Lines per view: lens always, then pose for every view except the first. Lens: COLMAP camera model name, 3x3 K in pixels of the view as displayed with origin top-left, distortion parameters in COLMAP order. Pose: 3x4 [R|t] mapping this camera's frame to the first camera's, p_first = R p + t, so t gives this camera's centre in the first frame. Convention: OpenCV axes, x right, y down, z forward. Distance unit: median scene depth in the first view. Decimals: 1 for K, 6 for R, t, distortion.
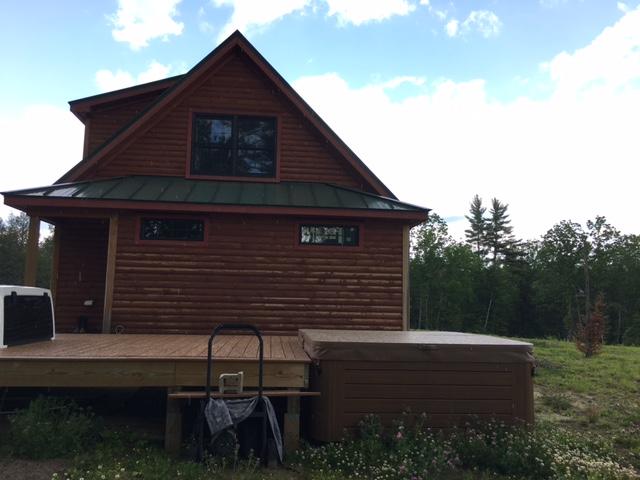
lens RADIAL K [[543.8, 0, 320.0], [0, 543.8, 242.1], [0, 0, 1]] dist [0.072843, -0.100809]
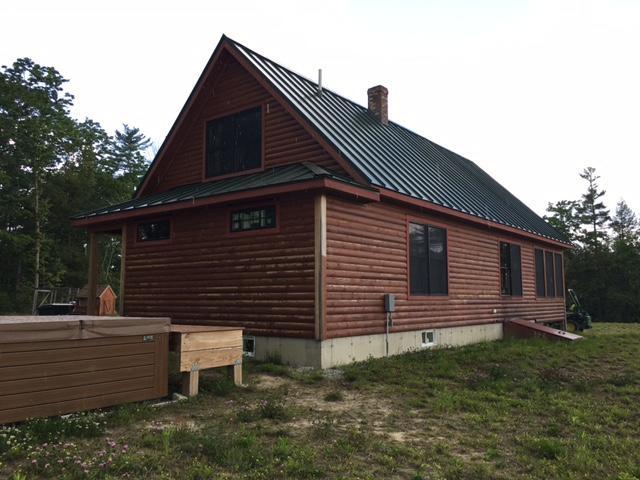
lens RADIAL K [[543.8, 0, 321.0], [0, 543.8, 237.6], [0, 0, 1]] dist [0.072843, -0.100809]
pose [[0.725503, -0.098577, -0.681122, 0.746558], [0.095593, 0.994529, -0.042113, 0.070468], [0.681548, -0.034557, 0.730957, 0.390587]]
